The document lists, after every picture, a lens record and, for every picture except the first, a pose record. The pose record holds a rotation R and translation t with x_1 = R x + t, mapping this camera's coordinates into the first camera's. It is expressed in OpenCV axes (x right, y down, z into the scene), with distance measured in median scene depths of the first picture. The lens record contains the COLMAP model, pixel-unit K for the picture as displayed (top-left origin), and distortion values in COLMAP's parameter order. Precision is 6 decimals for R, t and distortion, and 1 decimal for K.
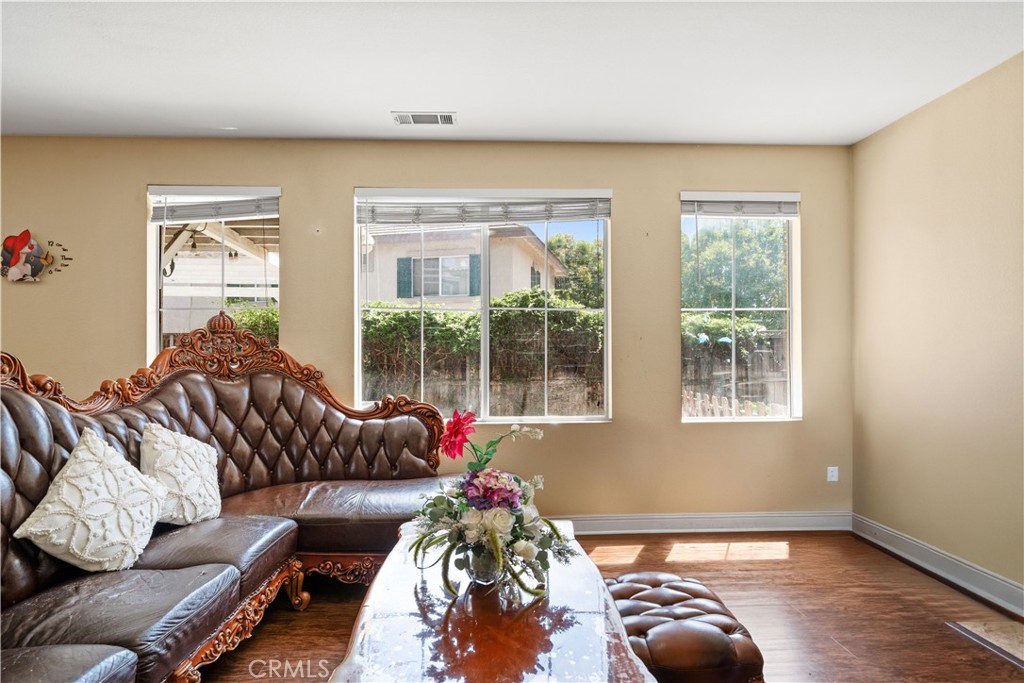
lens RADIAL K [[552.6, 0, 511.8], [0, 552.6, 347.5], [0, 0, 1]] dist [0.001457, 0.000224]
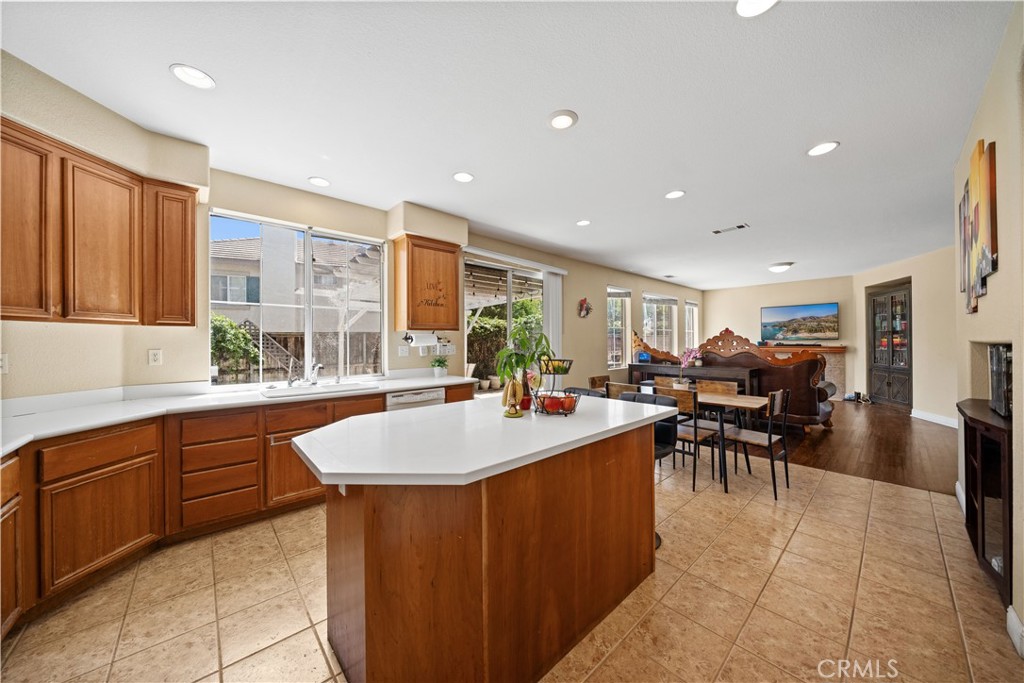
lens RADIAL K [[350.2, 0, 510.9], [0, 350.2, 338.9], [0, 0, 1]] dist [-0.001195, -0.000241]
pose [[0.773078, 0.003777, 0.634299, -2.218841], [-0.001324, 0.999990, -0.004341, -0.007262], [-0.634309, 0.002516, 0.773075, -0.072051]]
